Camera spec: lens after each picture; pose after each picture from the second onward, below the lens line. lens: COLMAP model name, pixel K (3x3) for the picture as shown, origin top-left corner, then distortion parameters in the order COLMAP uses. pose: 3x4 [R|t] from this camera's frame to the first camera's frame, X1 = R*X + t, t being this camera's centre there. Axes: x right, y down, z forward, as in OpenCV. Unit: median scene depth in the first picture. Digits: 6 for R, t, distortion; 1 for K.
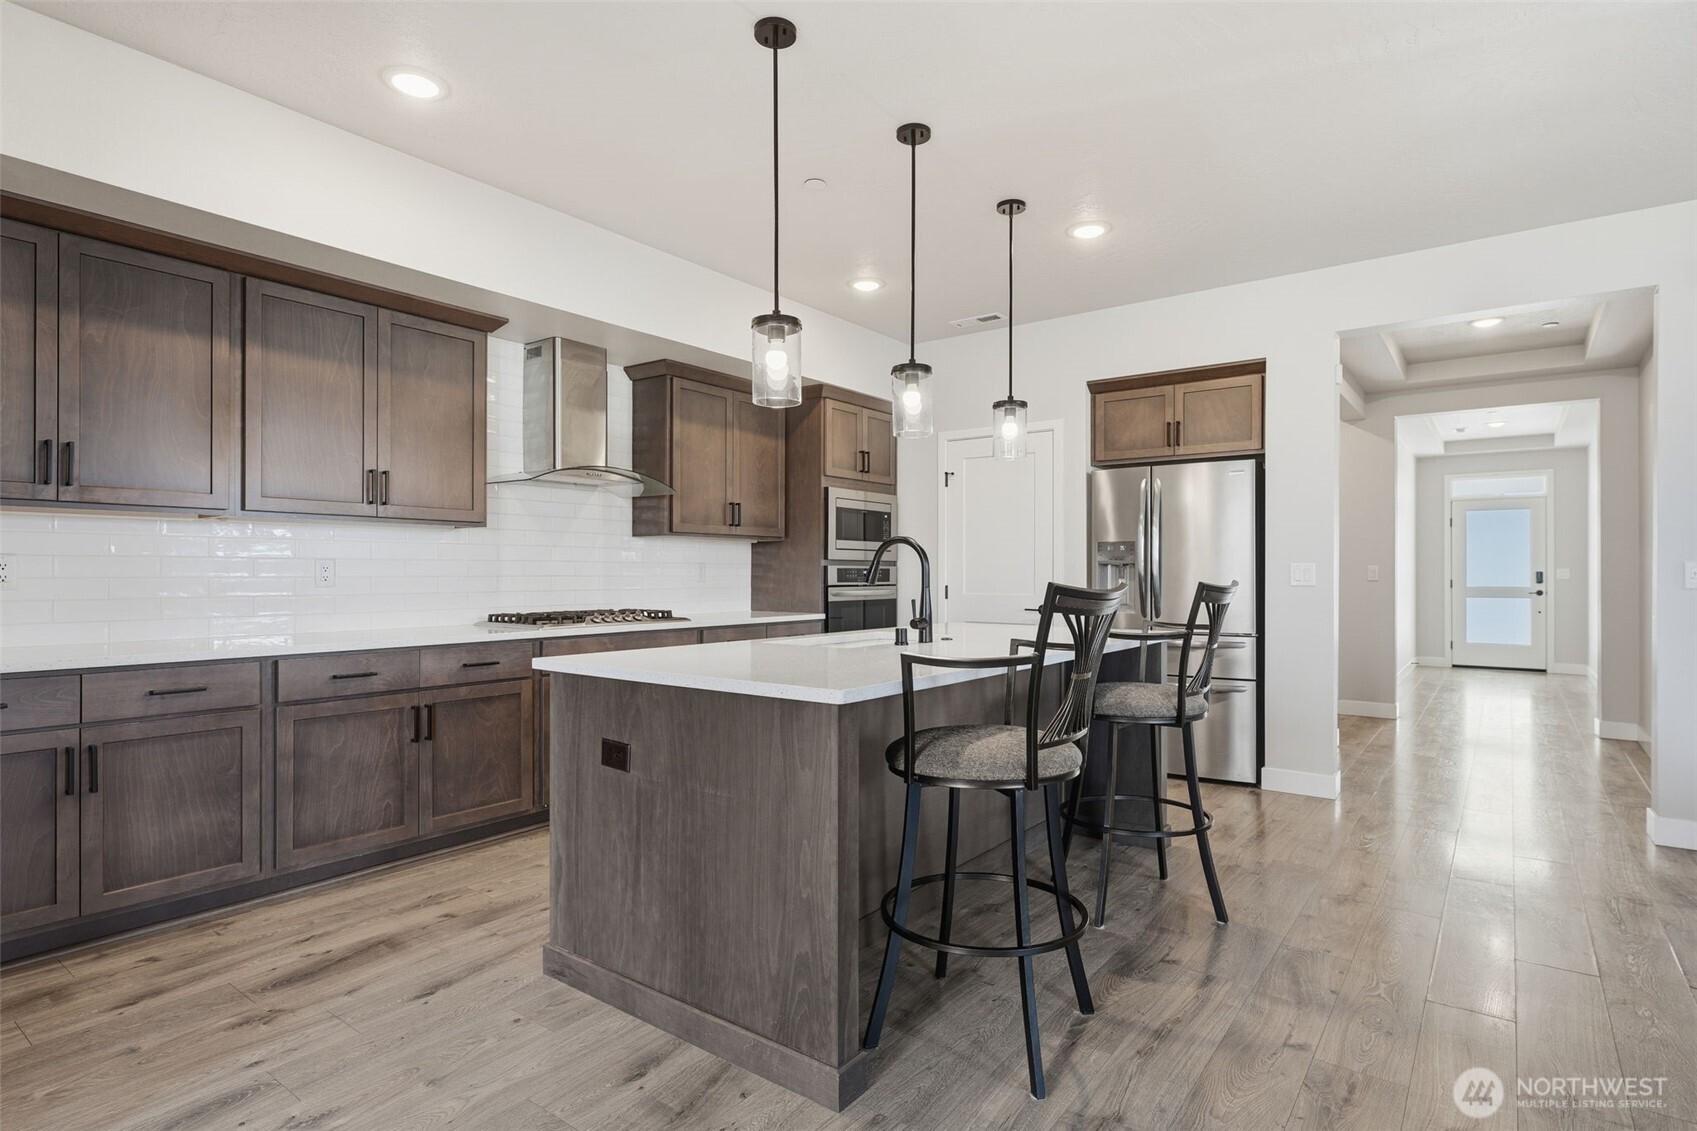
lens RADIAL K [[859.8, 0, 842.9], [0, 859.8, 567.1], [0, 0, 1]] dist [-0.013811, 0.001347]
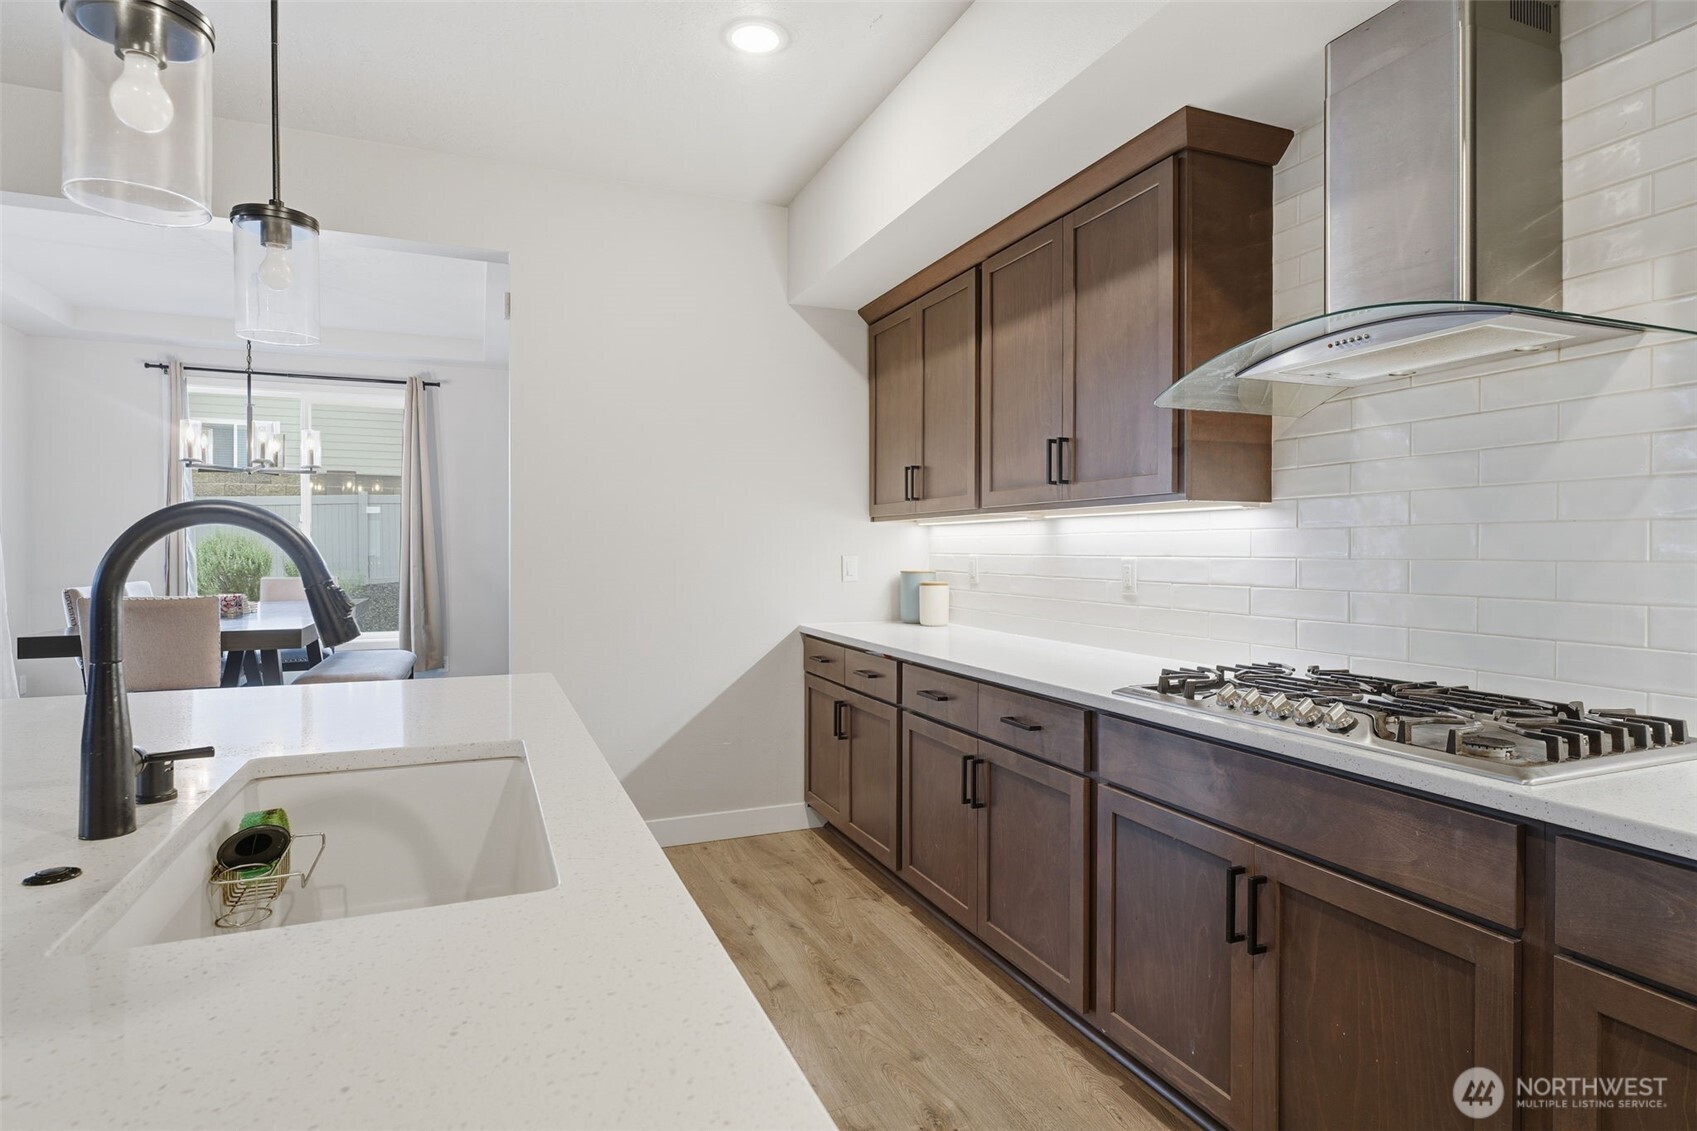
lens RADIAL K [[859.8, 0, 878.3], [0, 859.8, 547.1], [0, 0, 1]] dist [-0.013811, 0.001347]
pose [[-0.458702, -0.003319, -0.888584, 0.195447], [0.005018, 0.999967, -0.006326, -0.015082], [0.888576, -0.007360, -0.458670, 1.205517]]
